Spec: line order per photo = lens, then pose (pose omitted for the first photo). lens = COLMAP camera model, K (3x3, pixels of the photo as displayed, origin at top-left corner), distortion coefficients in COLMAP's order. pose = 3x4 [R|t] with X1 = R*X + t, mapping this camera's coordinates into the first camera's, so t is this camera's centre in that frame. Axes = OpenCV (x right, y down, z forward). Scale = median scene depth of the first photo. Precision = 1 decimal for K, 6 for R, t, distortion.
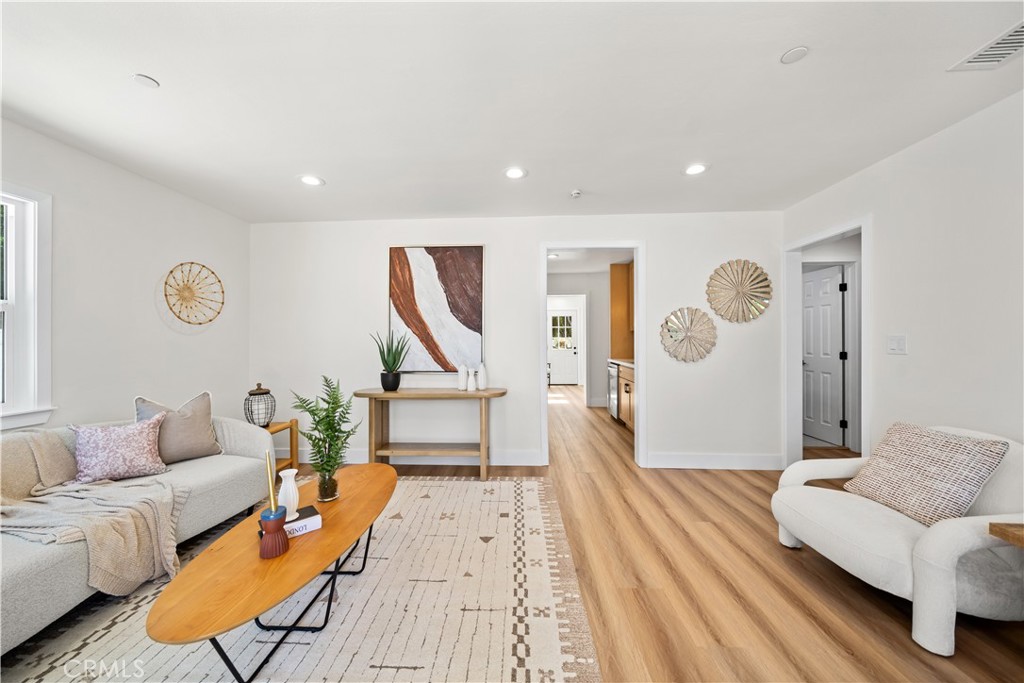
lens RADIAL K [[357.4, 0, 512.6], [0, 357.4, 341.4], [0, 0, 1]] dist [-0.006475, 0.000050]
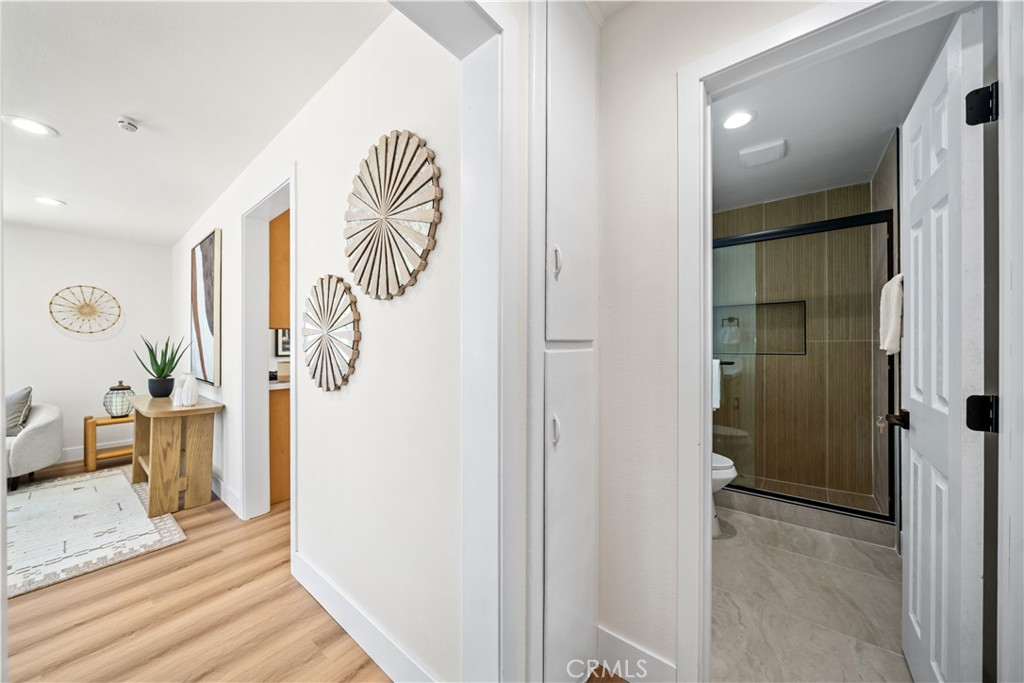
lens RADIAL K [[357.4, 0, 513.7], [0, 357.4, 343.9], [0, 0, 1]] dist [-0.006475, 0.000050]
pose [[0.799914, -0.001755, -0.600112, 1.055784], [0.001977, 0.999998, -0.000290, -0.004399], [0.600112, -0.000955, 0.799916, 0.834660]]
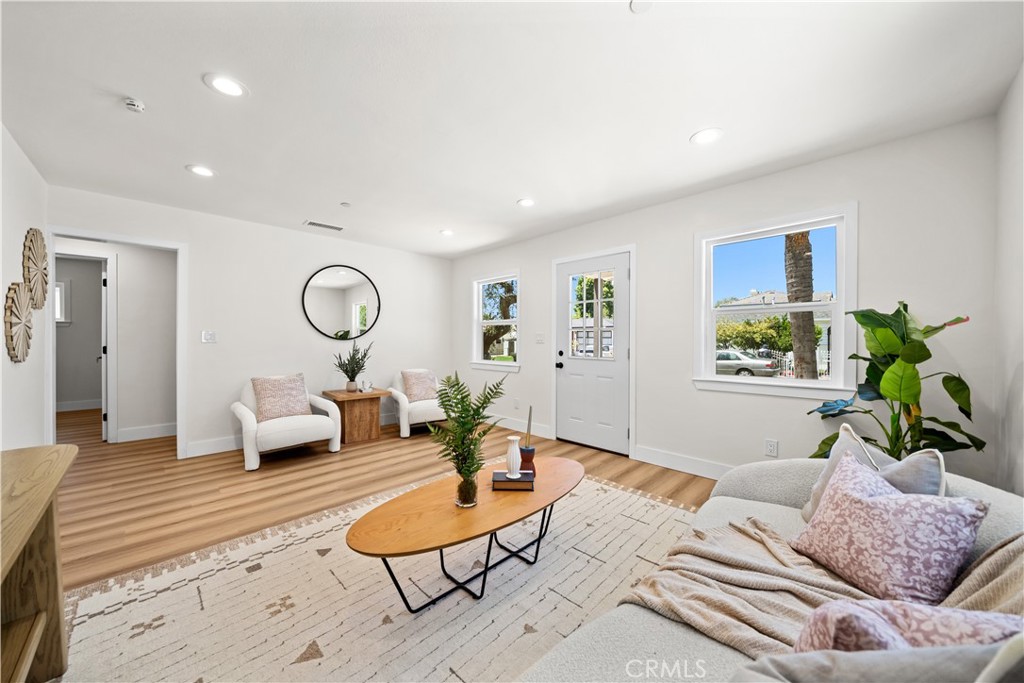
lens RADIAL K [[357.4, 0, 507.9], [0, 357.4, 341.4], [0, 0, 1]] dist [-0.006475, 0.000050]
pose [[-0.731052, -0.002890, 0.682315, -0.709037], [0.000463, 0.999989, 0.004732, 0.015222], [-0.682321, 0.003775, -0.731043, 0.928087]]
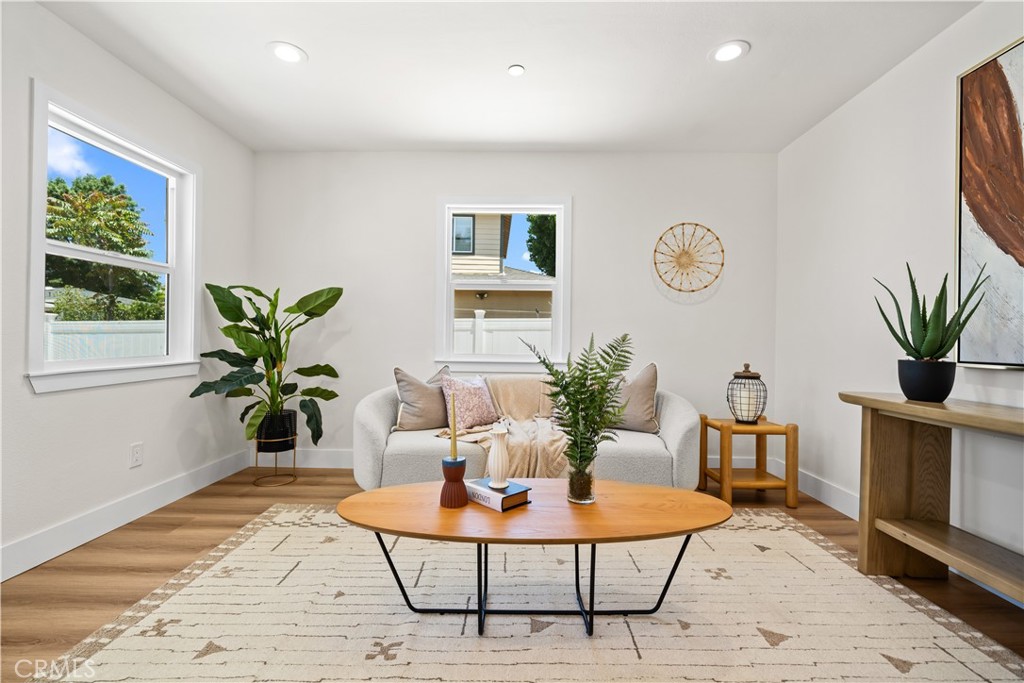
lens RADIAL K [[457.4, 0, 505.1], [0, 457.4, 337.2], [0, 0, 1]] dist [0.003063, -0.000151]
pose [[0.014283, -0.003333, -0.999892, 0.231959], [-0.010659, 0.999937, -0.003485, 0.069046], [0.999841, 0.010708, 0.014246, 0.486716]]
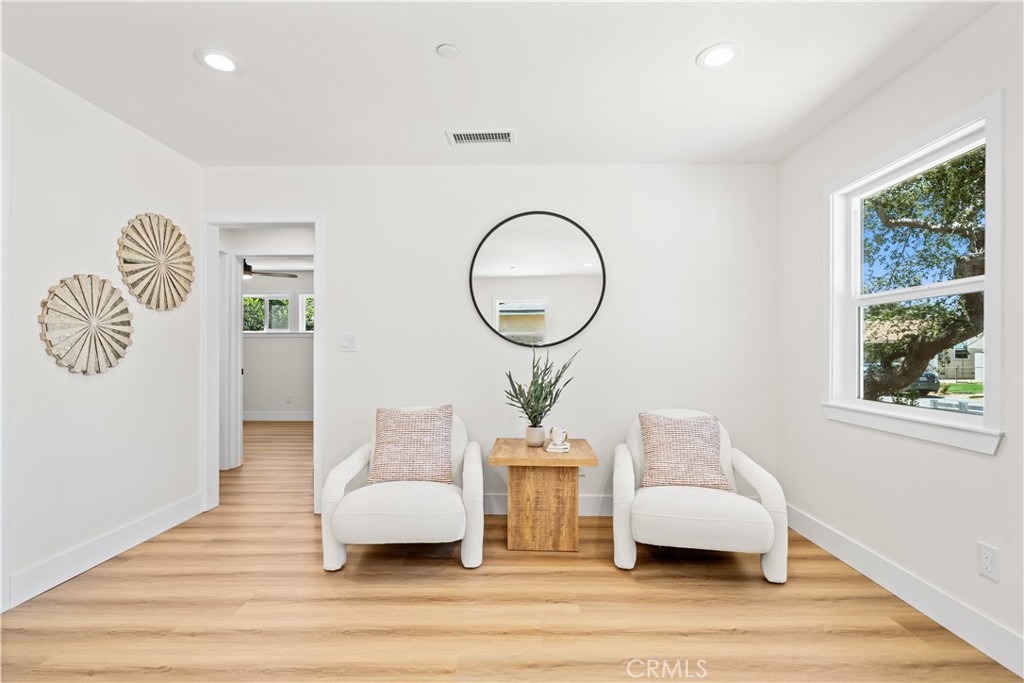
lens RADIAL K [[472.0, 0, 509.4], [0, 472.0, 348.4], [0, 0, 1]] dist [-0.001921, 0.001169]
pose [[-0.026405, 0.006213, 0.999632, -0.273528], [0.001543, 0.999980, -0.006175, 0.024992], [-0.999650, 0.001379, -0.026414, 0.405448]]
